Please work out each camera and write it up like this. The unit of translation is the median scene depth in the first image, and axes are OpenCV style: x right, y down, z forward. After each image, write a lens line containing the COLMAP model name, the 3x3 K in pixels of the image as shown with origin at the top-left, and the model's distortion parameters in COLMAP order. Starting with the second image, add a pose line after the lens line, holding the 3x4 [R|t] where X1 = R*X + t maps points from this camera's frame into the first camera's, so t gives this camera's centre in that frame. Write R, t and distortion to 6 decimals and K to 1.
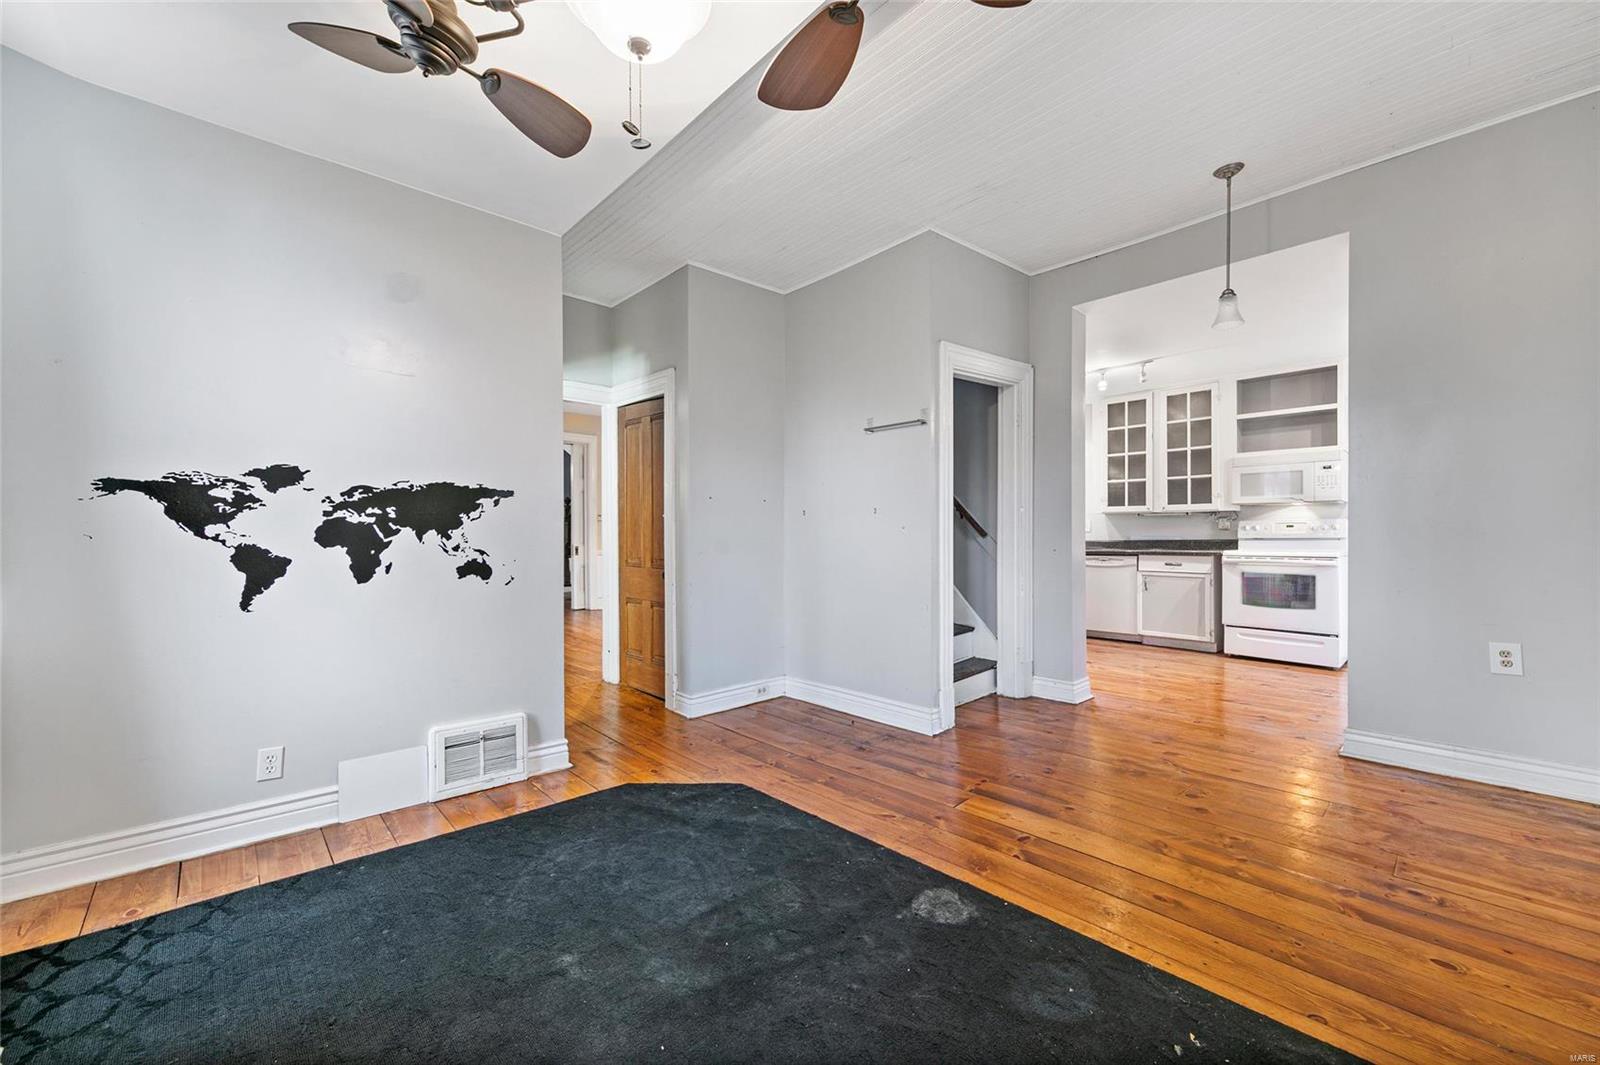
lens RADIAL K [[629.4, 0, 799.3], [0, 629.4, 521.8], [0, 0, 1]] dist [0.000435, -0.000246]
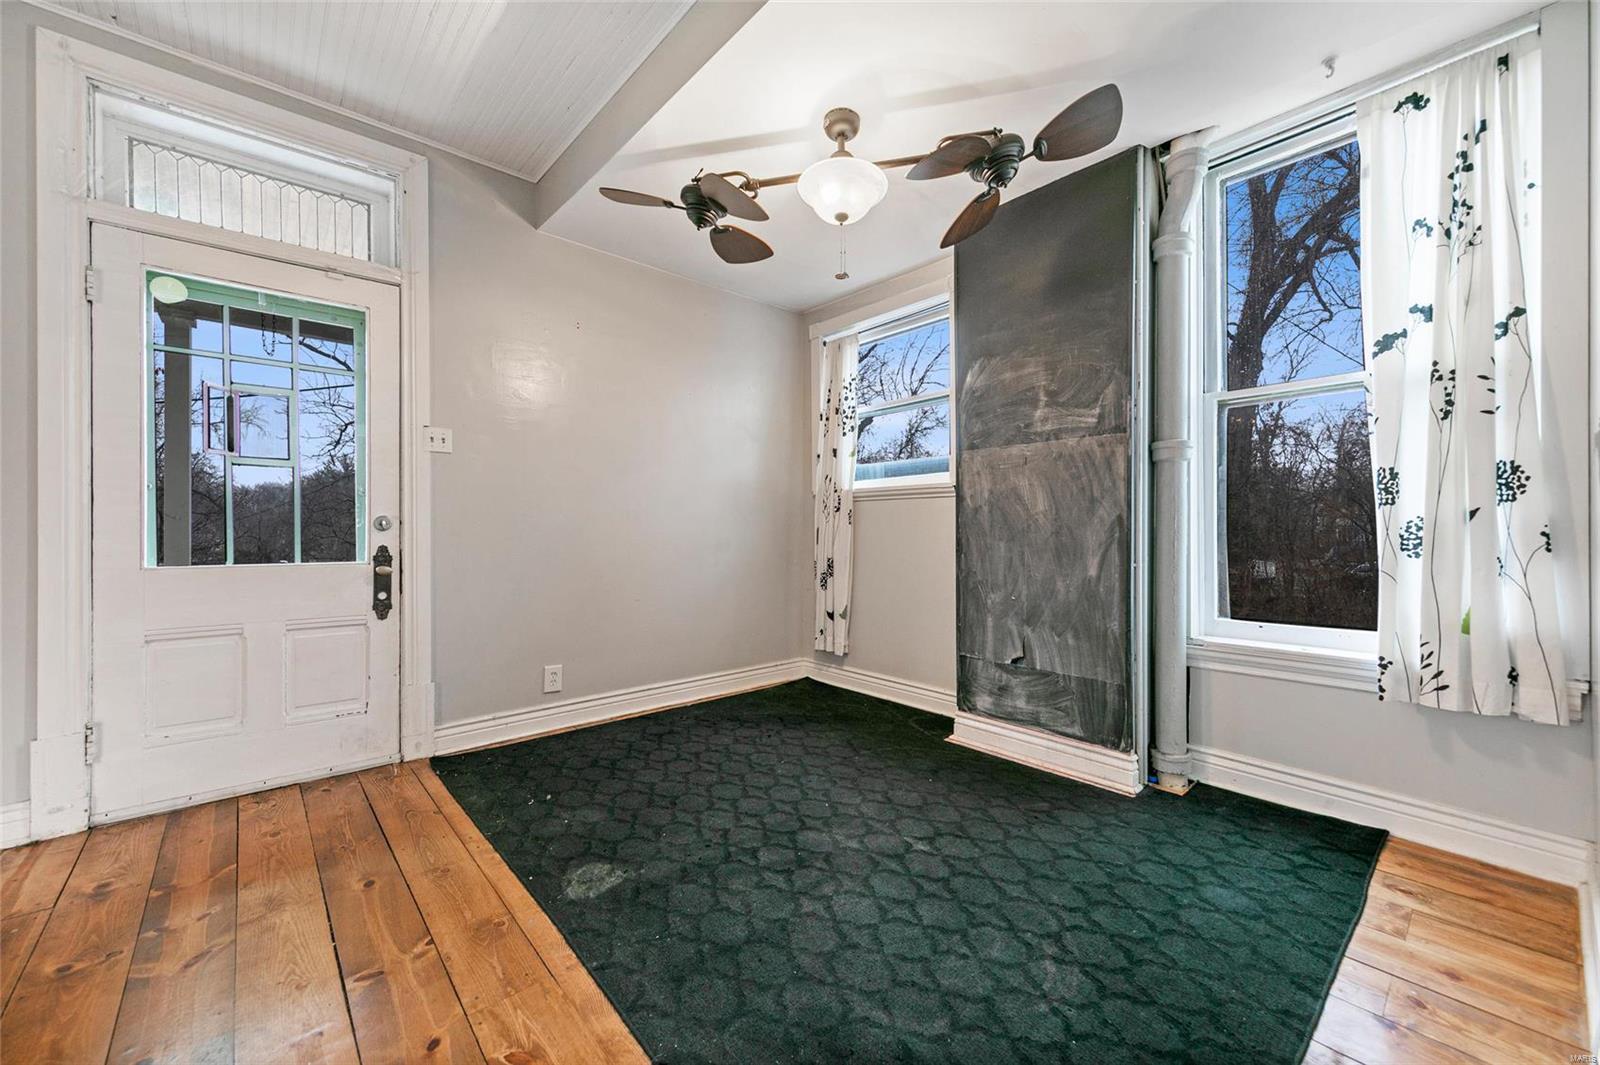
lens RADIAL K [[620.4, 0, 800.0], [0, 620.4, 532.5], [0, 0, 1]] dist [-0.001171, -0.000315]
pose [[-0.999790, 0.006841, 0.019294, -0.094474], [0.006604, 0.999902, -0.012324, 0.043825], [-0.019377, -0.012194, -0.999738, 1.433595]]
